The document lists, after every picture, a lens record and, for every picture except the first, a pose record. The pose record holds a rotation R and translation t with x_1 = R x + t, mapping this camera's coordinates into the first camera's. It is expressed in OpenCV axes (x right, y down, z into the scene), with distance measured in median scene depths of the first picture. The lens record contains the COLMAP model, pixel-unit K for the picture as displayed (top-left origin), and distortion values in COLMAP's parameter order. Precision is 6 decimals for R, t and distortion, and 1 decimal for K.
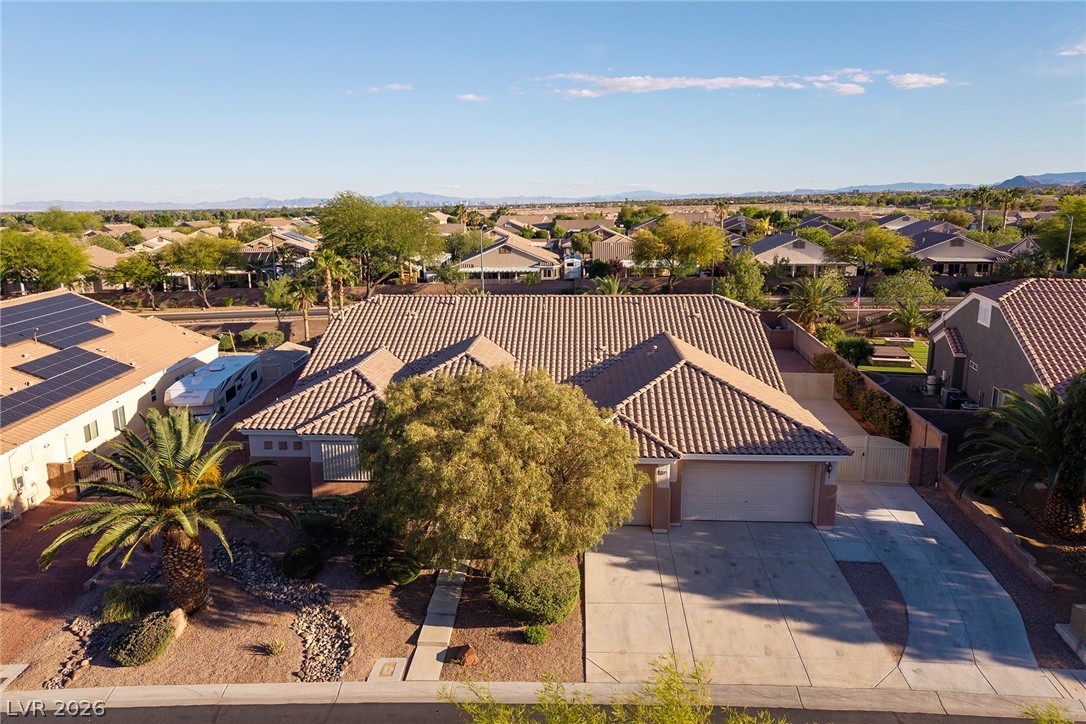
lens RADIAL K [[740.8, 0, 545.8], [0, 740.8, 346.1], [0, 0, 1]] dist [0.016305, -0.004328]
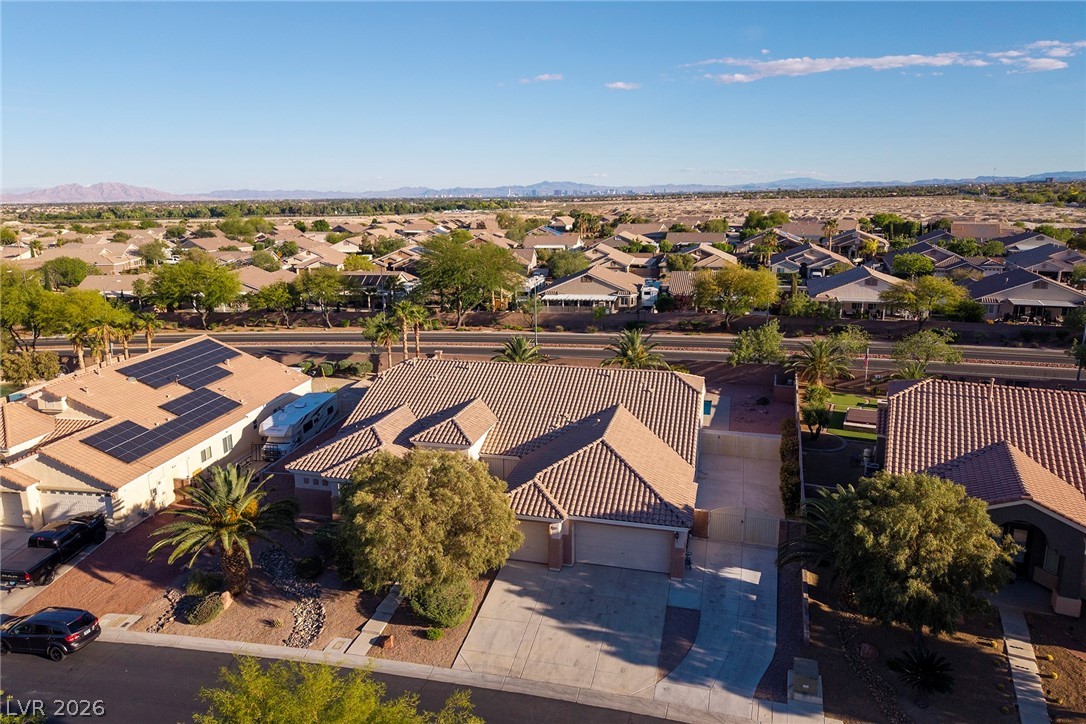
lens RADIAL K [[743.6, 0, 542.5], [0, 743.6, 364.4], [0, 0, 1]] dist [0.053919, -0.058598]
pose [[0.978684, 0.045099, -0.200360, 0.364423], [-0.036199, 0.998198, 0.047868, -0.182561], [0.202158, -0.039595, 0.978552, -0.325022]]
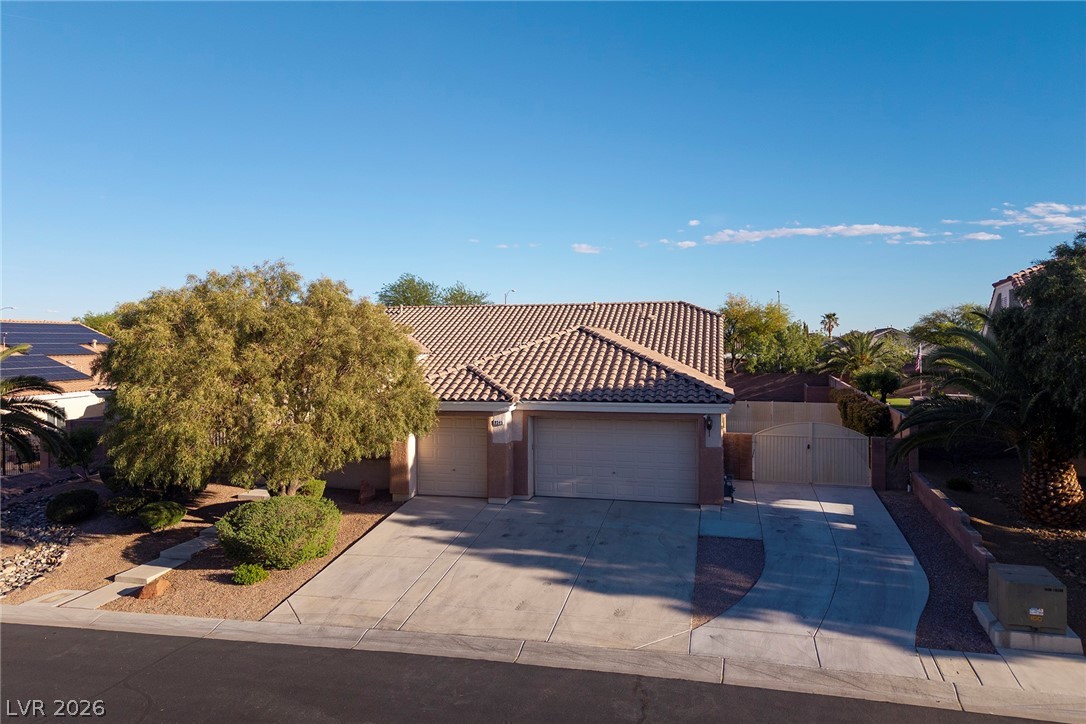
lens RADIAL K [[740.9, 0, 544.1], [0, 740.9, 324.7], [0, 0, 1]] dist [0.023118, -0.001167]
pose [[0.981877, -0.001429, -0.189512, 0.327933], [-0.041349, 0.974266, -0.221577, 0.220673], [0.184951, 0.225397, 0.956551, 0.191700]]
